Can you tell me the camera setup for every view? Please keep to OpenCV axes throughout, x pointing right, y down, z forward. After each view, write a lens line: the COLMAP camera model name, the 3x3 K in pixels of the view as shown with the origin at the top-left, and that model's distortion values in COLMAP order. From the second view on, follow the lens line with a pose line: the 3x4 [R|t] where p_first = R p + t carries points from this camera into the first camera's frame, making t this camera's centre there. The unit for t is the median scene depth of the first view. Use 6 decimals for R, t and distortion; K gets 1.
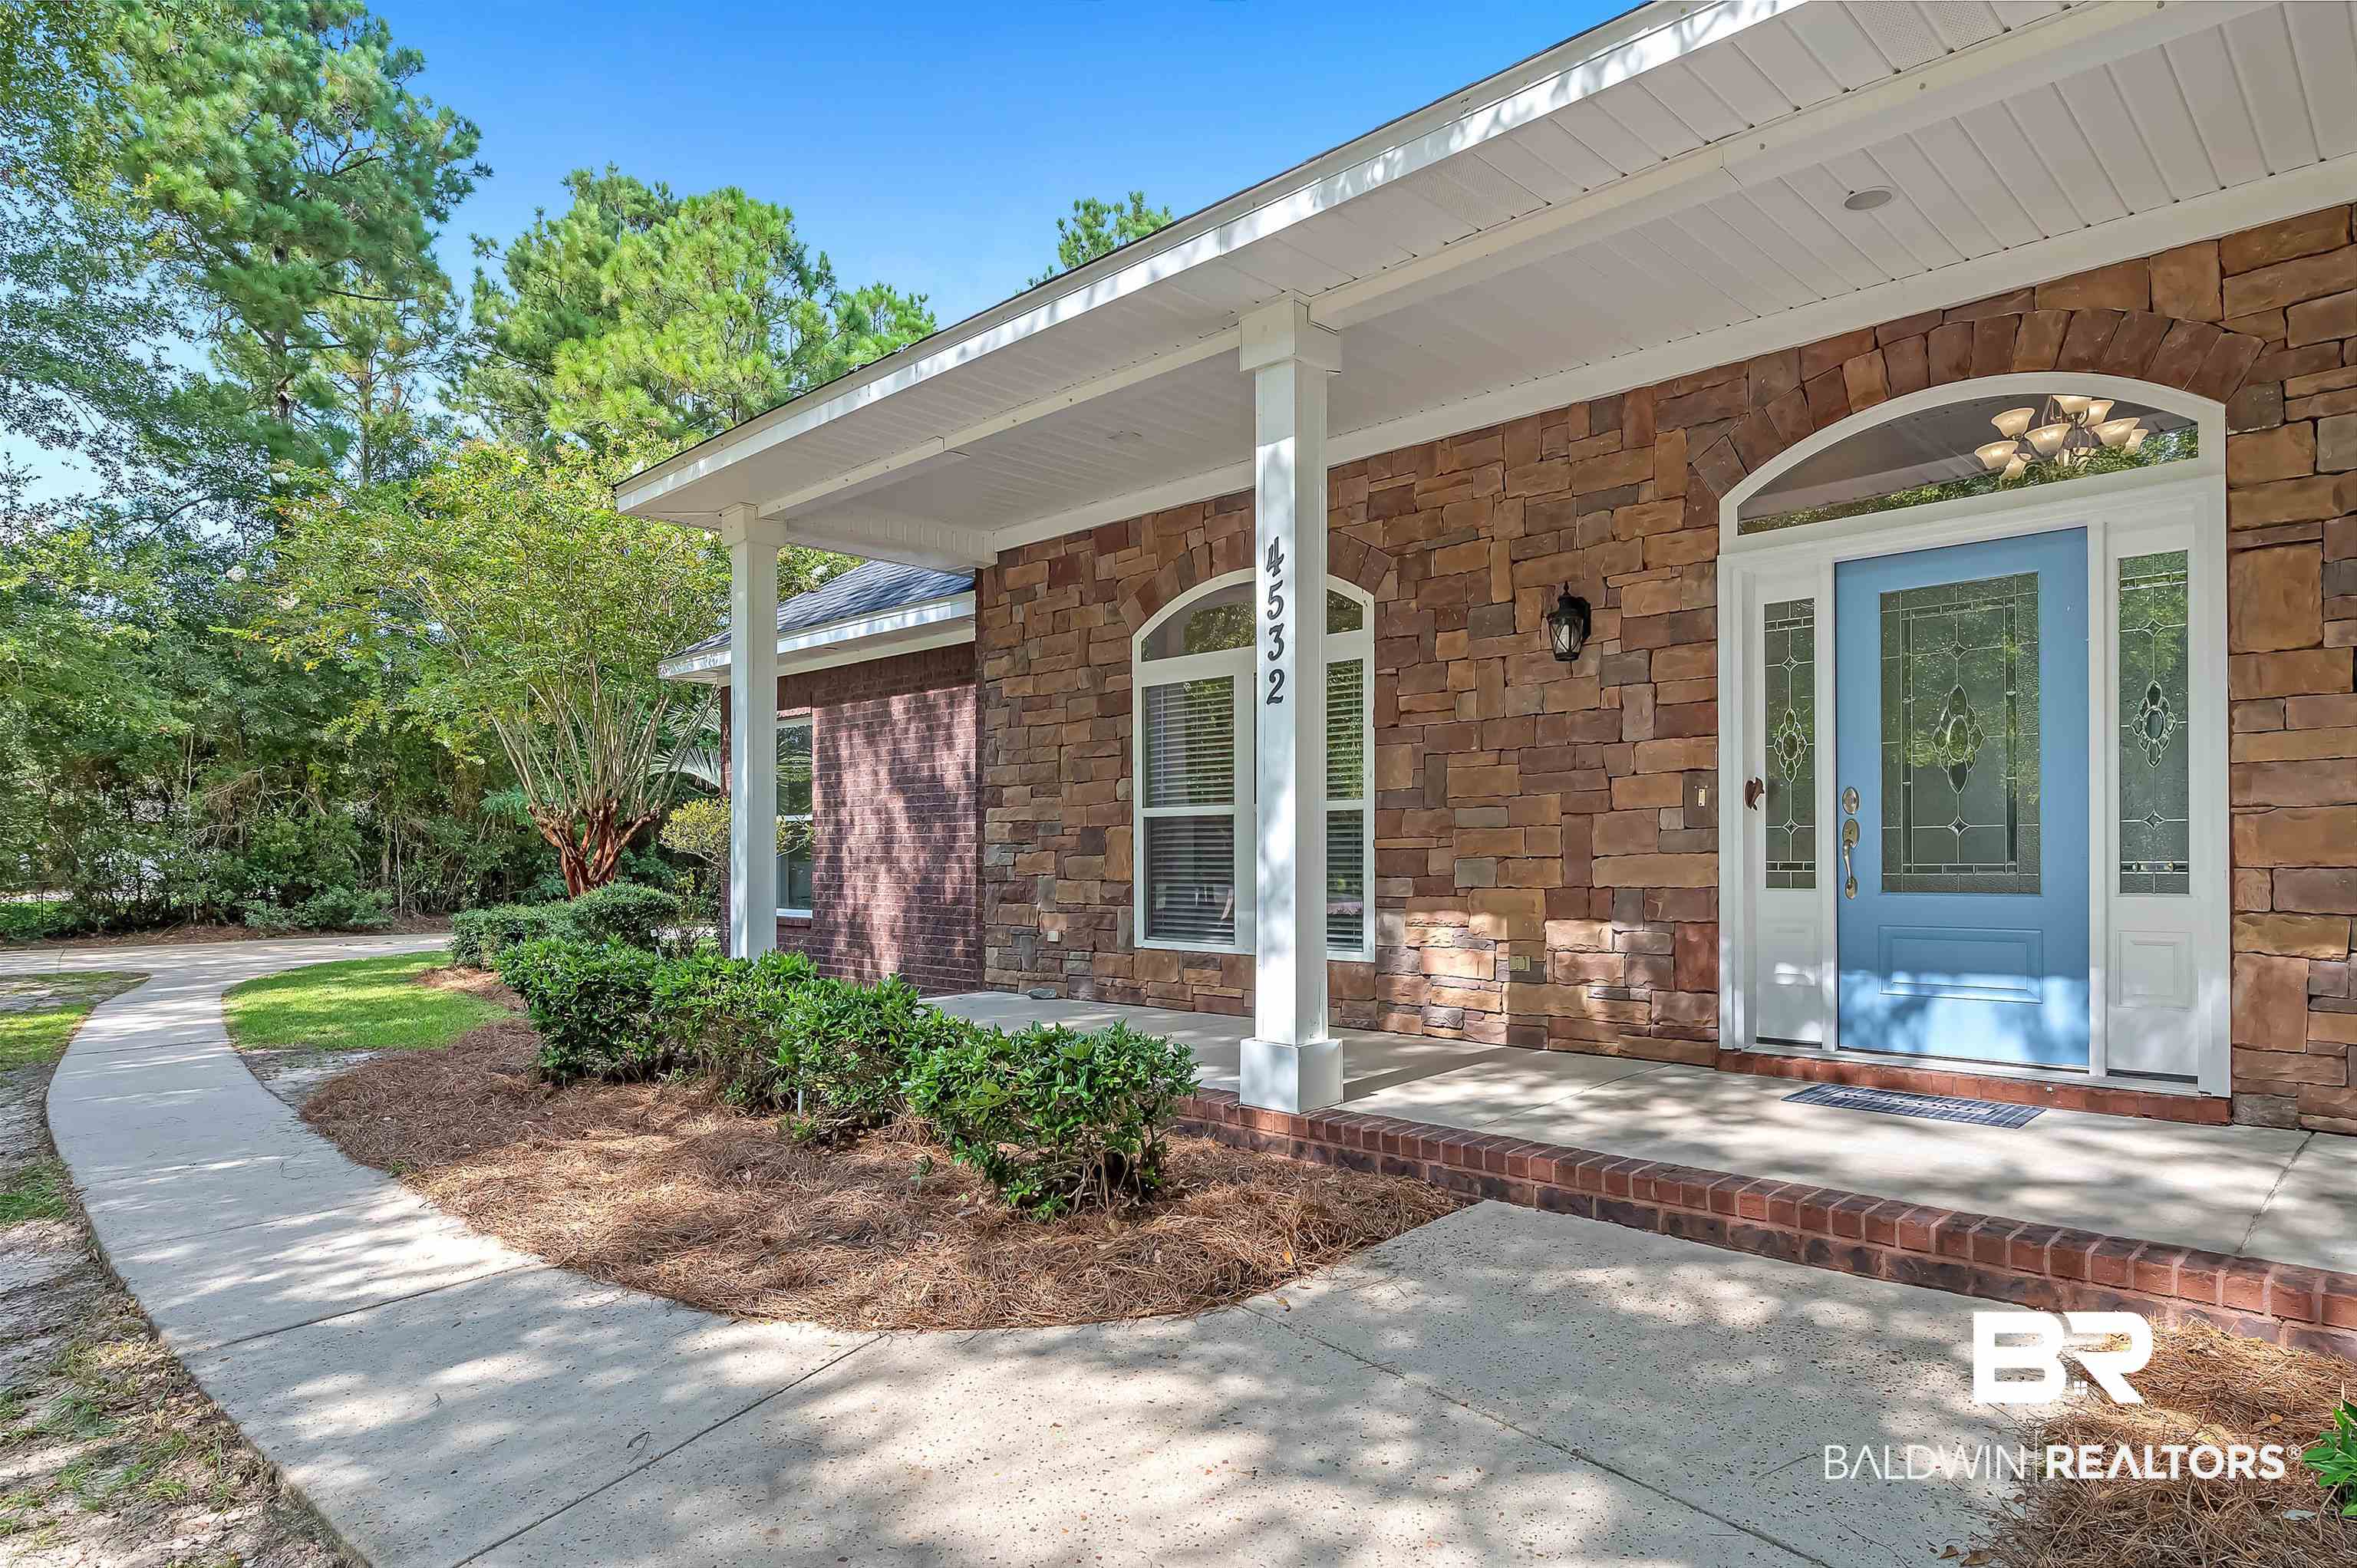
lens RADIAL K [[1350.4, 0, 1173.7], [0, 1350.4, 862.7], [0, 0, 1]] dist [-0.004700, -0.000563]
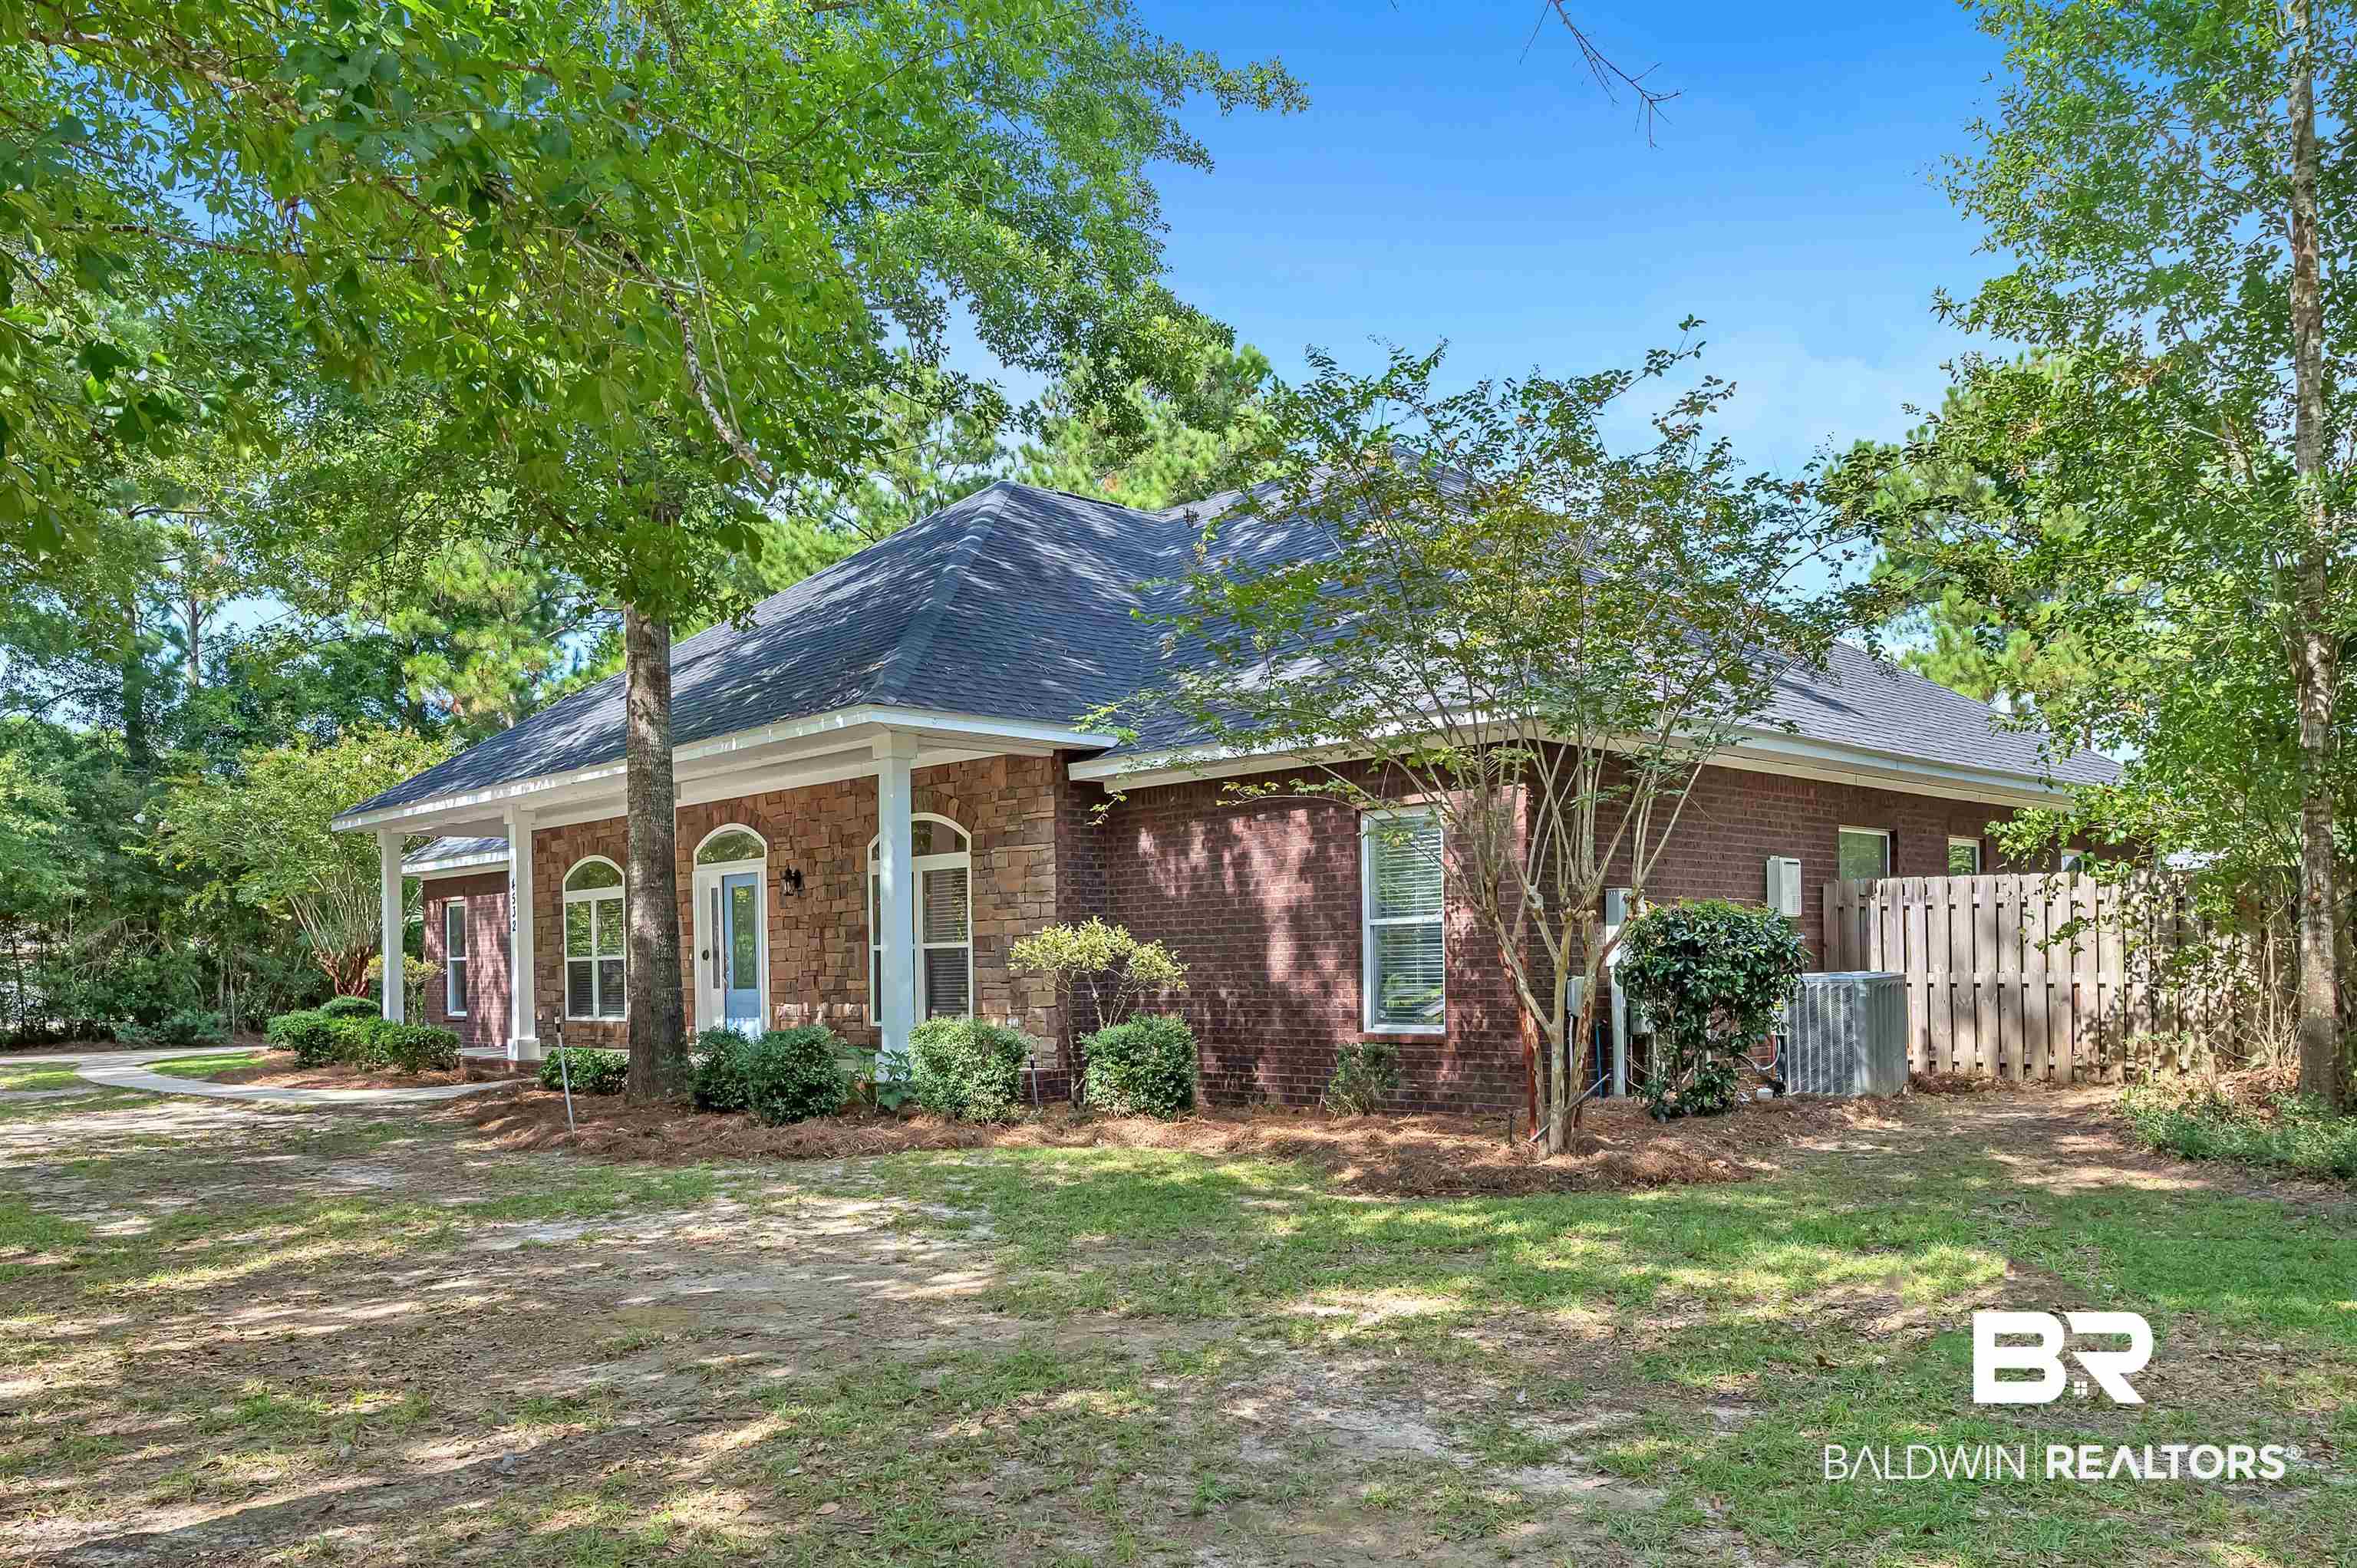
lens RADIAL K [[1800.5, 0, 1178.1], [0, 1800.5, 978.7], [0, 0, 1]] dist [-0.003418, -0.000440]
pose [[0.999379, -0.014117, -0.032287, 1.546616], [0.014086, 0.999900, -0.001196, 0.018534], [0.032301, 0.000741, 0.999478, -2.773834]]
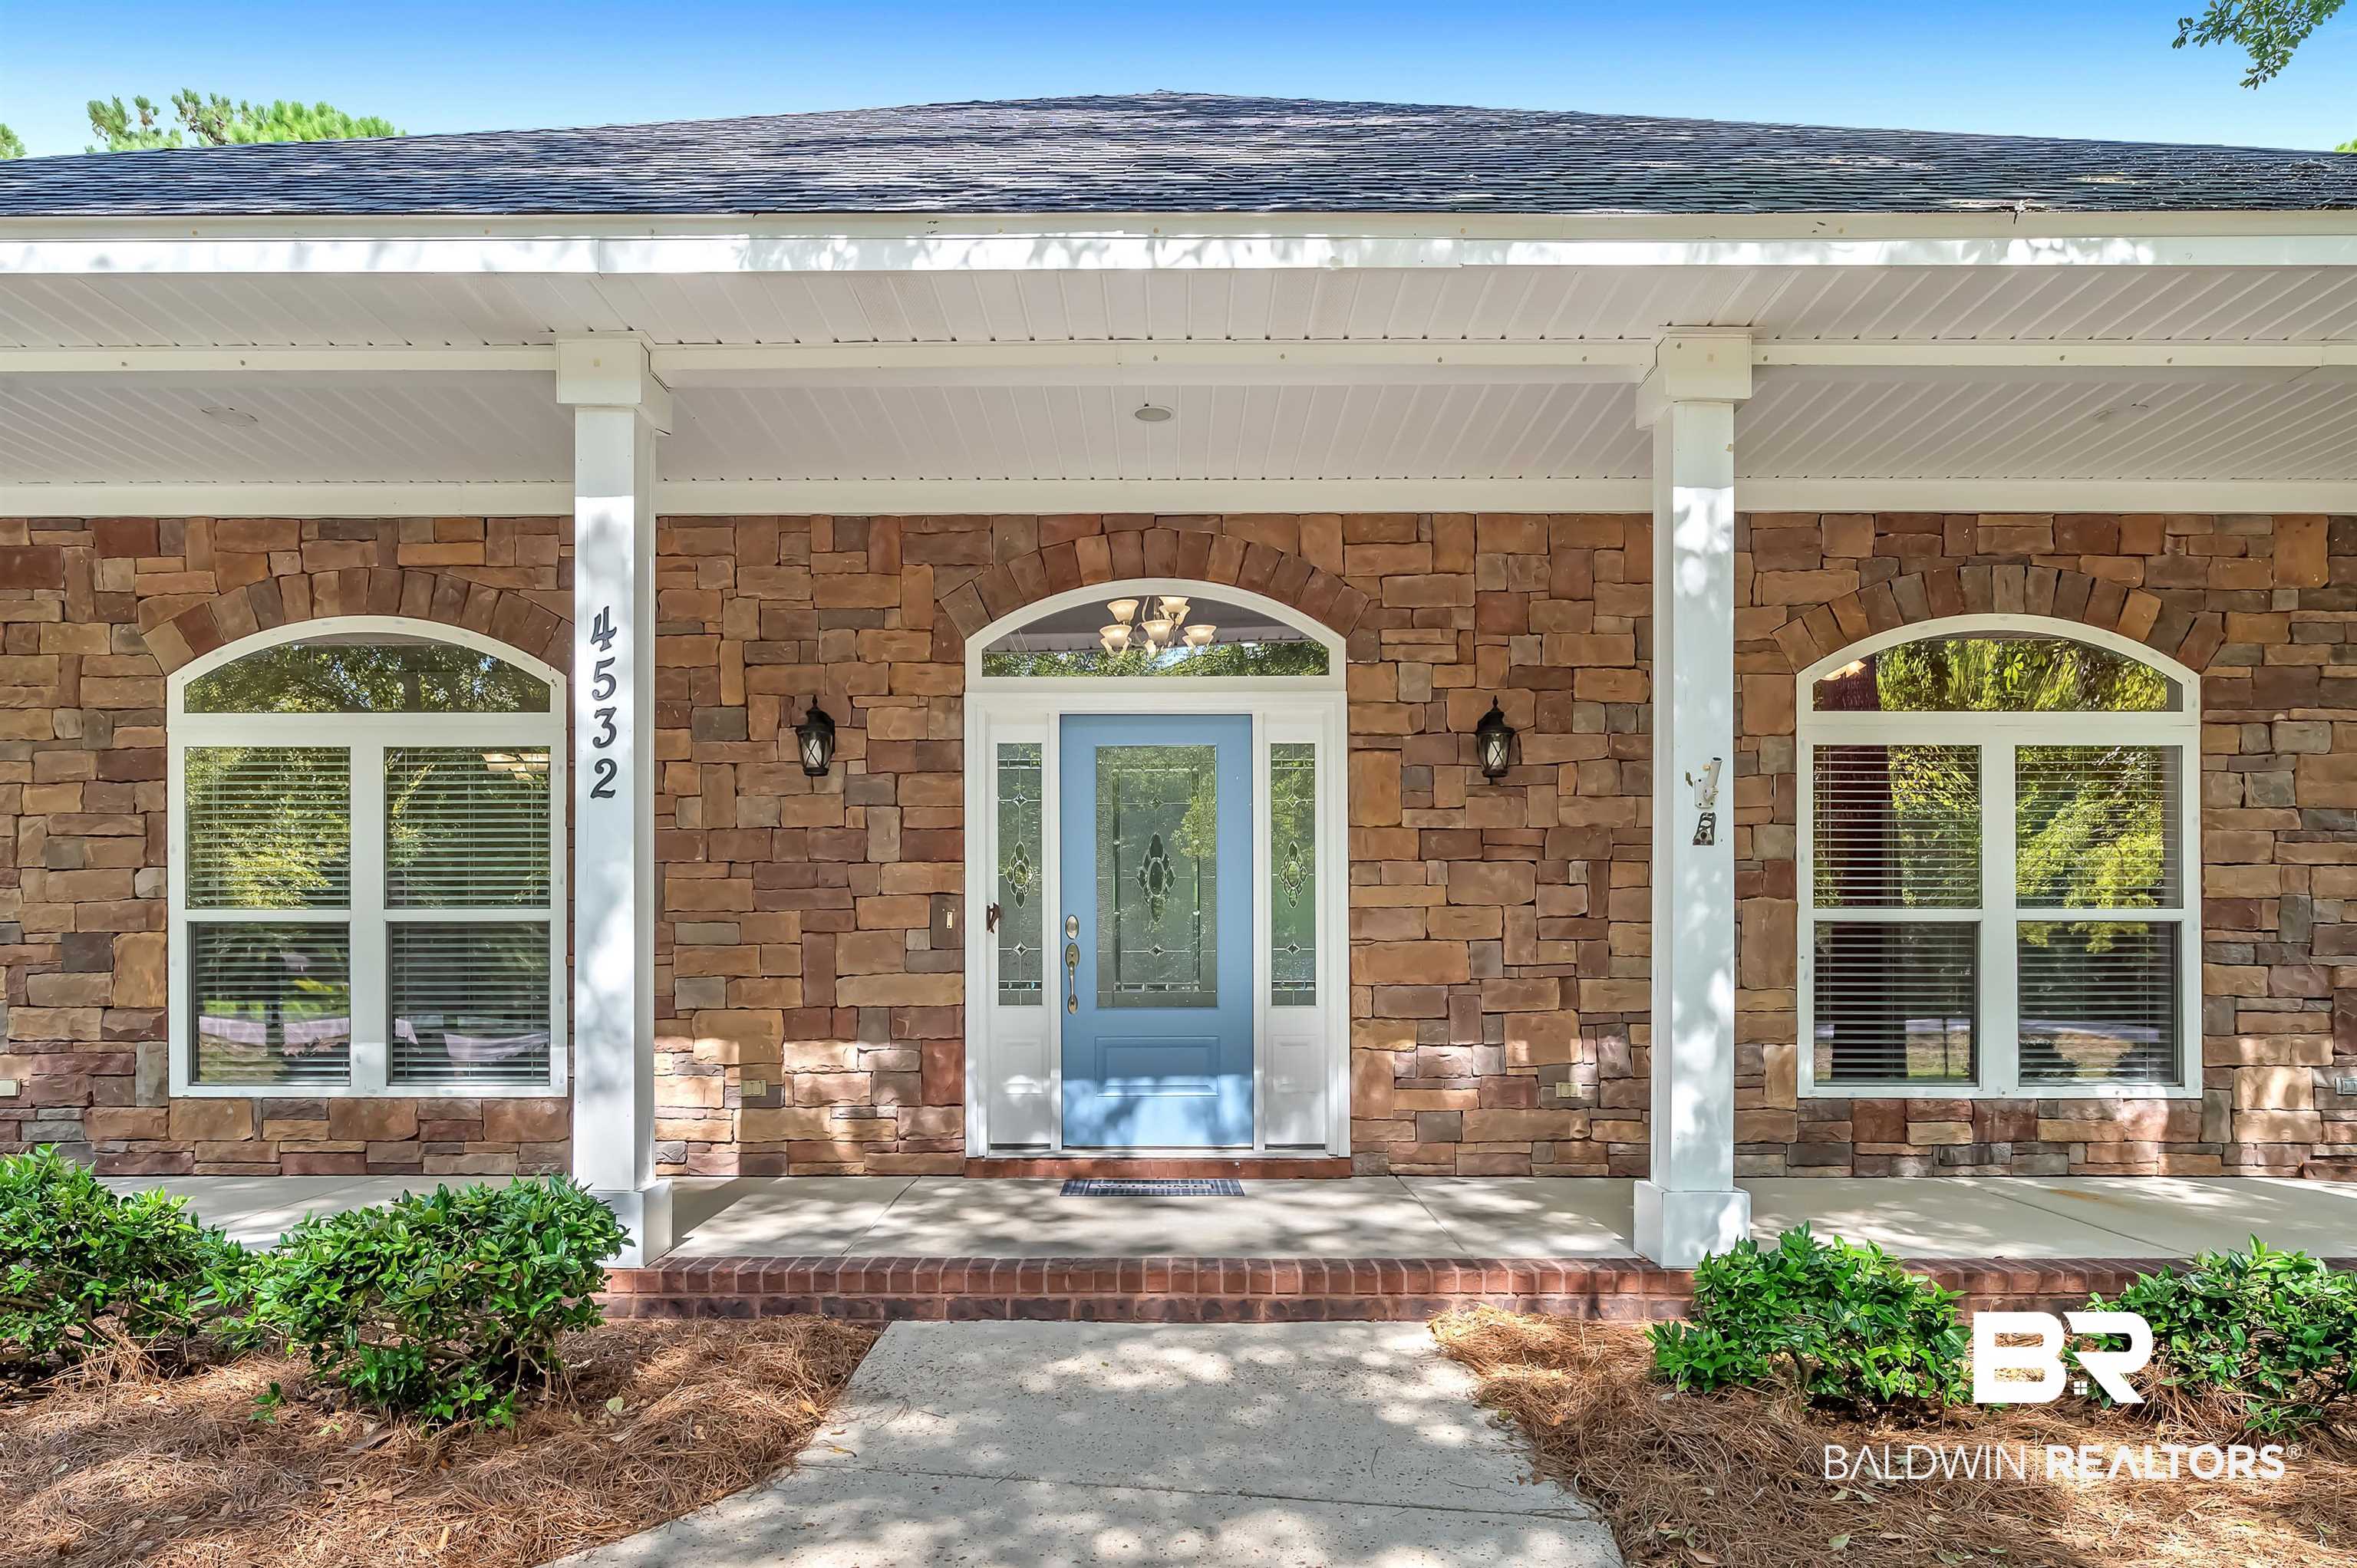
lens RADIAL K [[1453.7, 0, 1172.7], [0, 1453.7, 975.3], [0, 0, 1]] dist [-0.003161, -0.001662]
pose [[0.714929, 0.003232, 0.699189, -0.275777], [0.000839, 0.999985, -0.005480, 0.001121], [-0.699196, 0.004505, 0.714915, 0.069723]]
